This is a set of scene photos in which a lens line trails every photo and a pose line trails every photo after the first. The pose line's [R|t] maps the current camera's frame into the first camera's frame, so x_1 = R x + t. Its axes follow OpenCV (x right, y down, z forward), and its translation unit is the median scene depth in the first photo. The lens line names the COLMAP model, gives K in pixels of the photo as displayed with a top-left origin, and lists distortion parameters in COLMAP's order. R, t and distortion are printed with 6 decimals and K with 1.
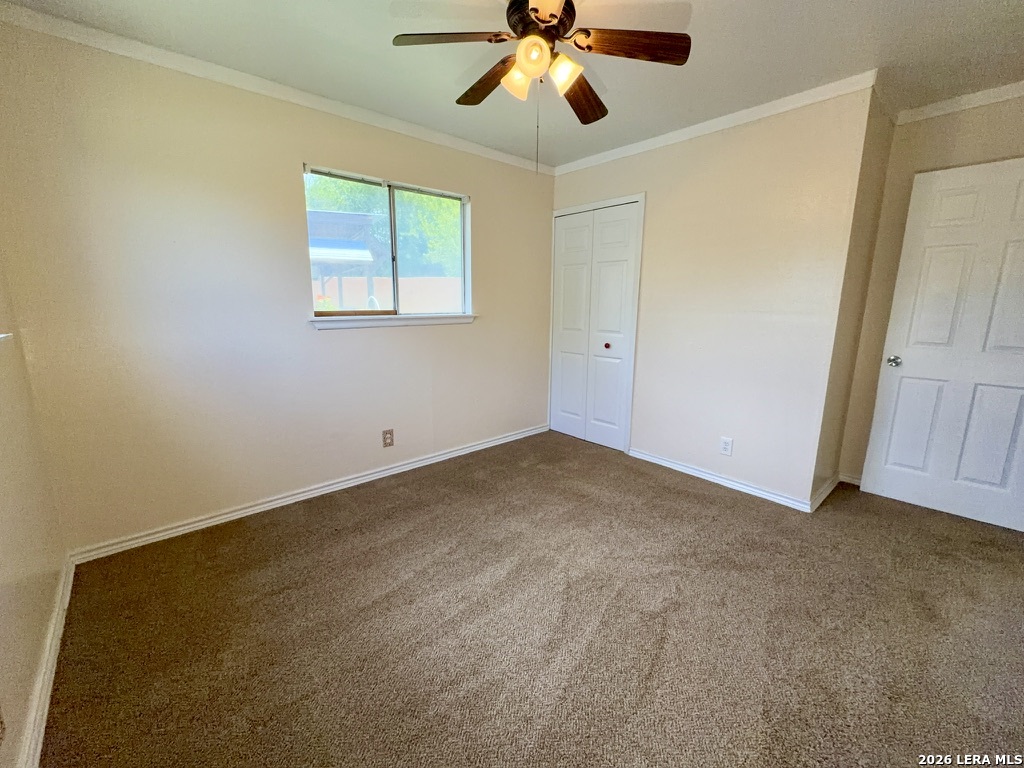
lens RADIAL K [[408.9, 0, 515.2], [0, 408.9, 385.4], [0, 0, 1]] dist [-0.001331, 0.000094]
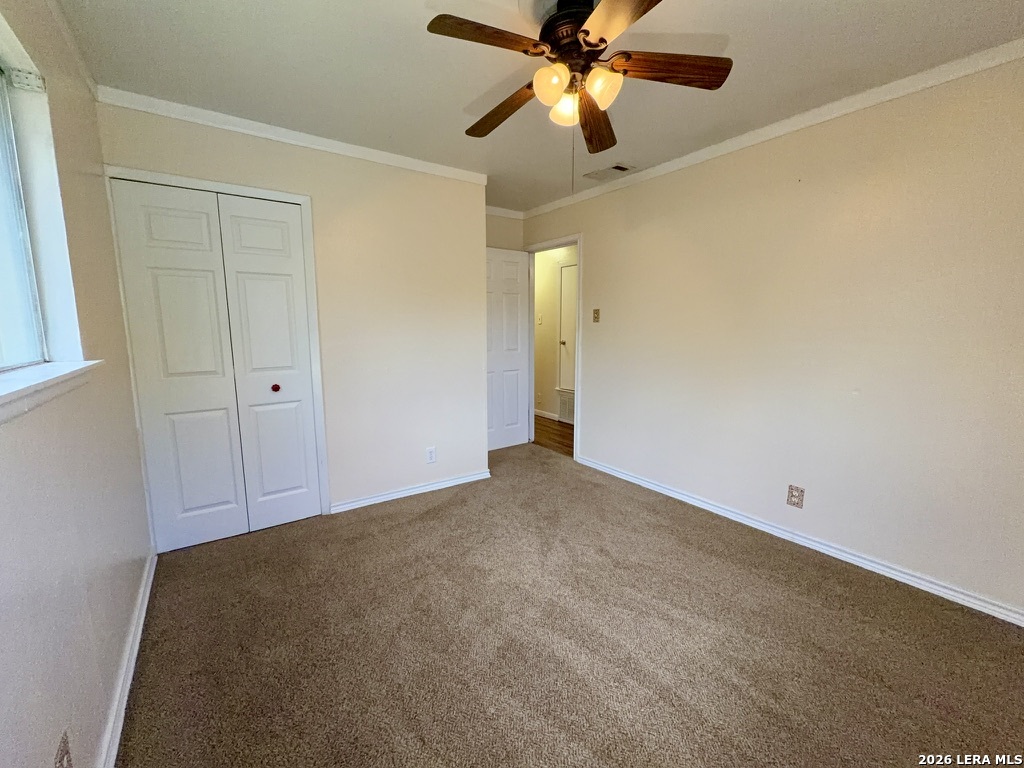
lens RADIAL K [[408.9, 0, 515.2], [0, 408.9, 385.4], [0, 0, 1]] dist [-0.001331, 0.000094]
pose [[0.149155, -0.148459, 0.977606, -0.555725], [0.208261, 0.971204, 0.115712, -0.126478], [-0.966633, 0.186338, 0.175778, 0.599439]]
